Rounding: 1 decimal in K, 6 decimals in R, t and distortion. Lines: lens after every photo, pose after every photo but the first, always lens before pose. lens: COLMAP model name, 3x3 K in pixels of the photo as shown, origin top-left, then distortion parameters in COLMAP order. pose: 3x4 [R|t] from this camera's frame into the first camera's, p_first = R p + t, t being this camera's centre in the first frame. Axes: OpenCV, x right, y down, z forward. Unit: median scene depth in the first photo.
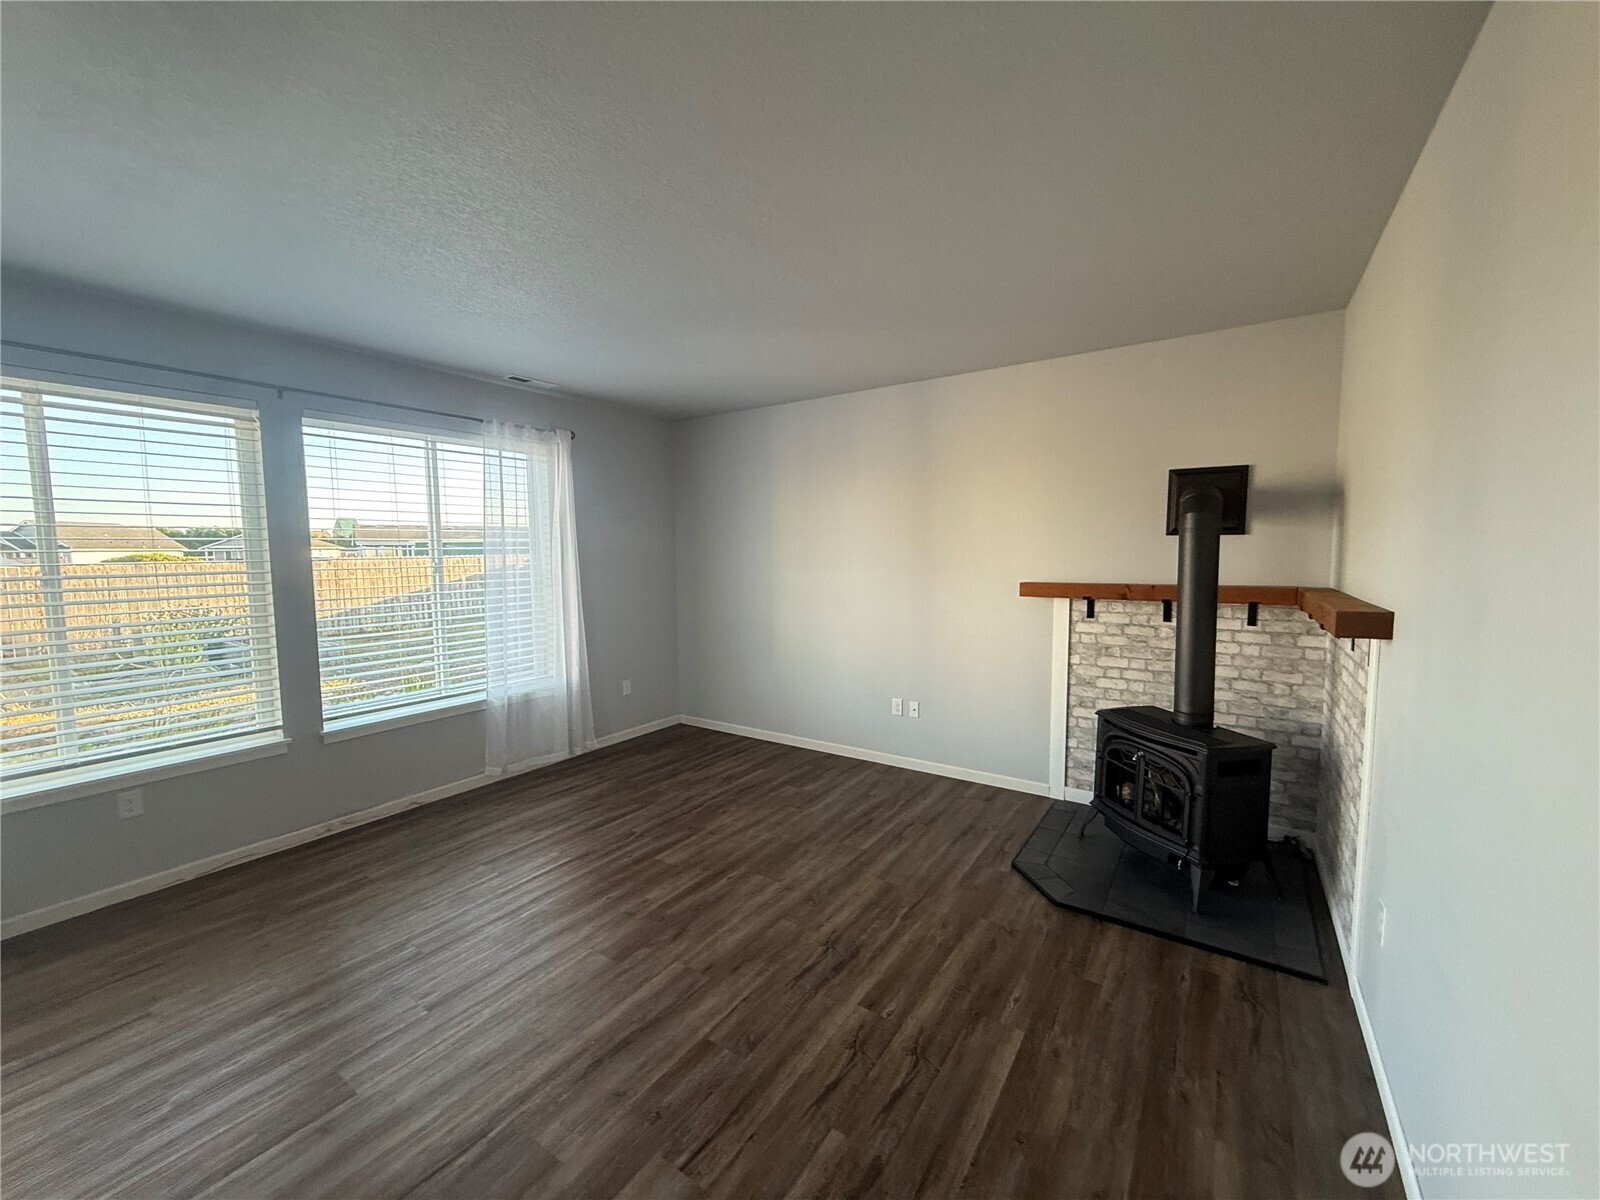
lens RADIAL K [[635.0, 0, 791.7], [0, 635.0, 607.5], [0, 0, 1]] dist [-0.002043, 0.000928]
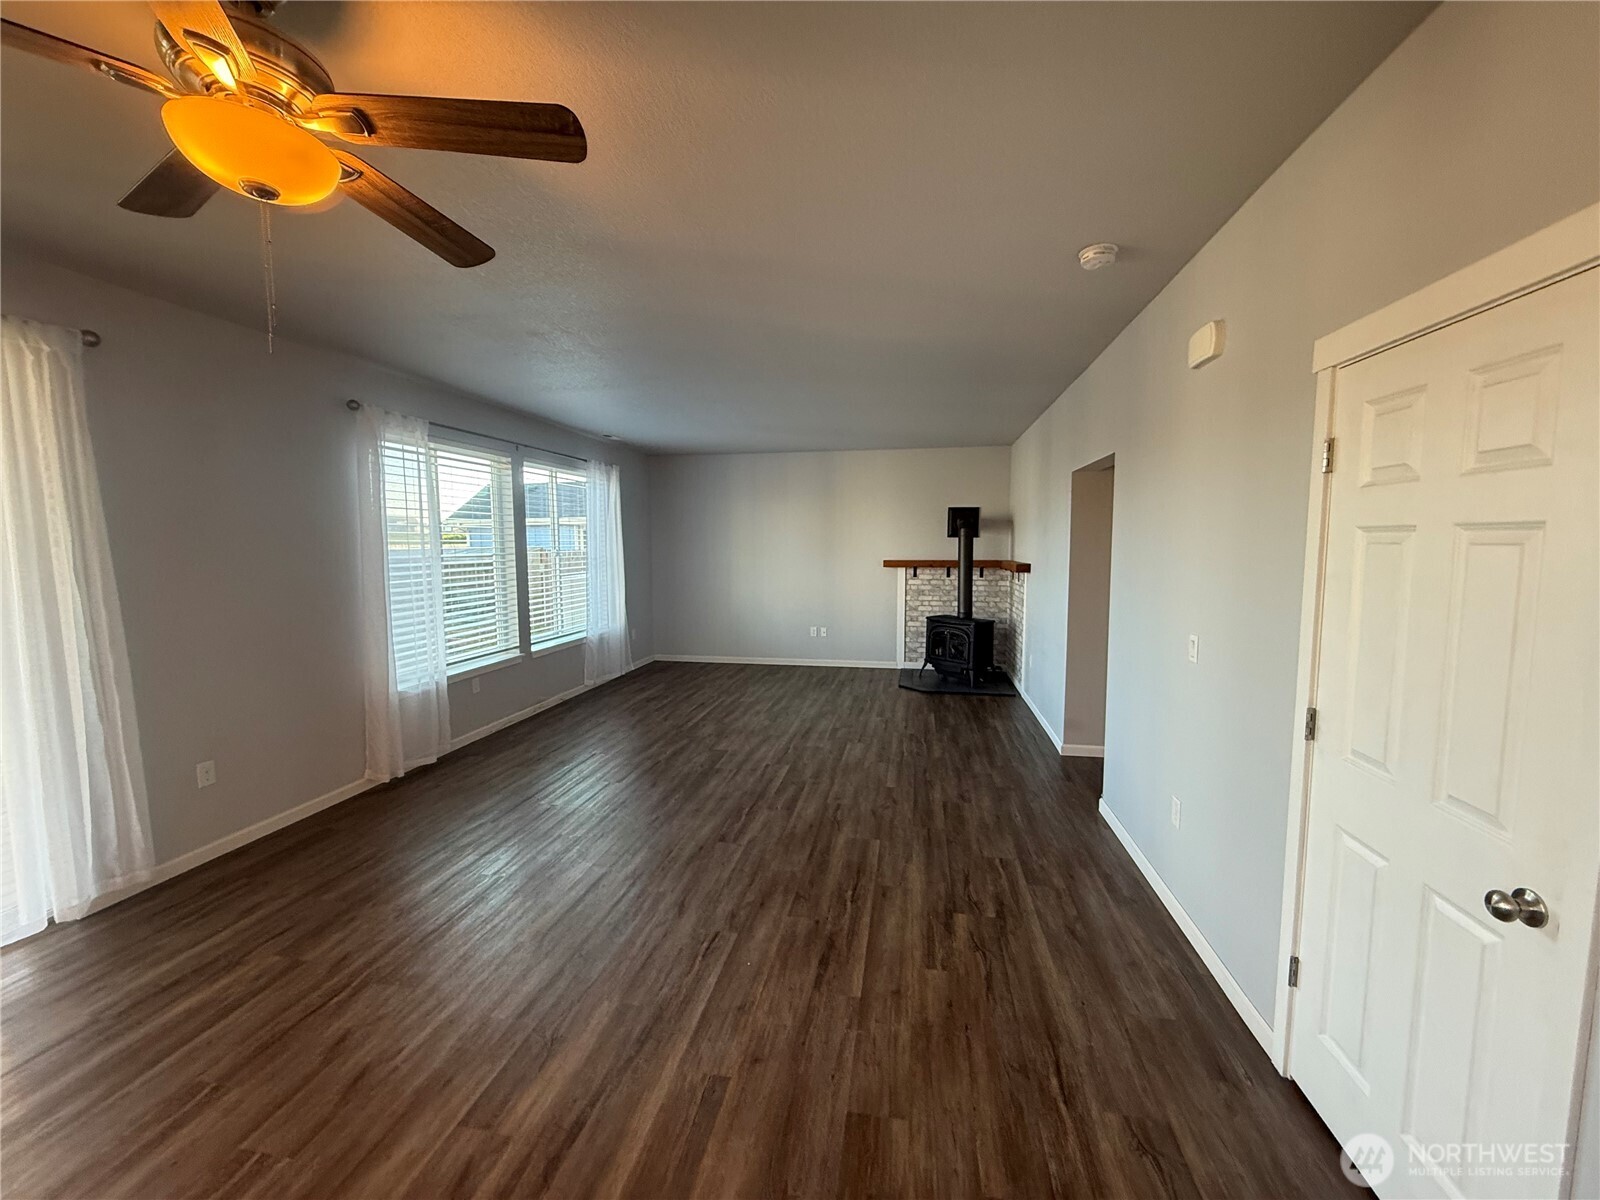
lens RADIAL K [[635.0, 0, 796.2], [0, 635.0, 599.9], [0, 0, 1]] dist [-0.002043, 0.000928]
pose [[0.915739, -0.028595, 0.400755, -0.772315], [0.029654, 0.999554, 0.003562, 0.078391], [-0.400678, 0.008622, 0.916178, -0.794207]]
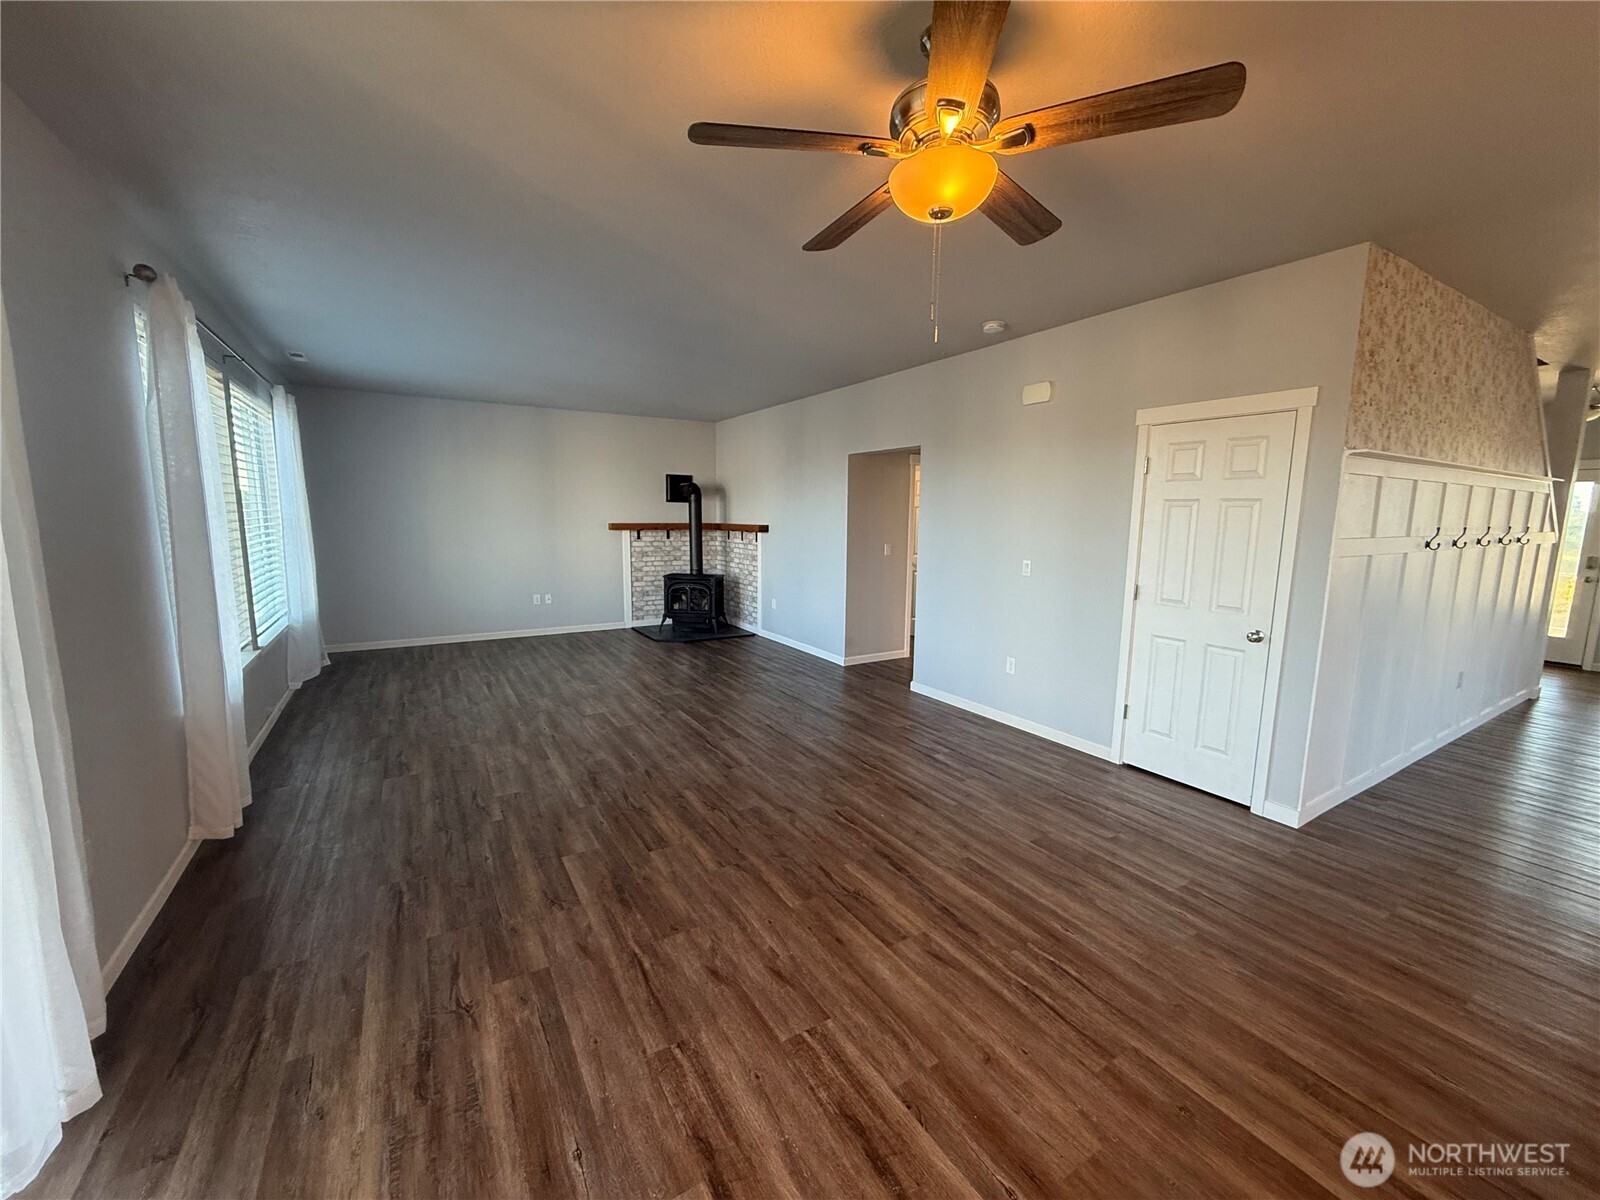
lens RADIAL K [[635.0, 0, 797.9], [0, 635.0, 599.3], [0, 0, 1]] dist [-0.002043, 0.000928]
pose [[0.415171, -0.108412, 0.903260, -1.399413], [0.066325, 0.993839, 0.088799, 0.069182], [-0.907322, 0.023042, 0.419804, -0.431421]]
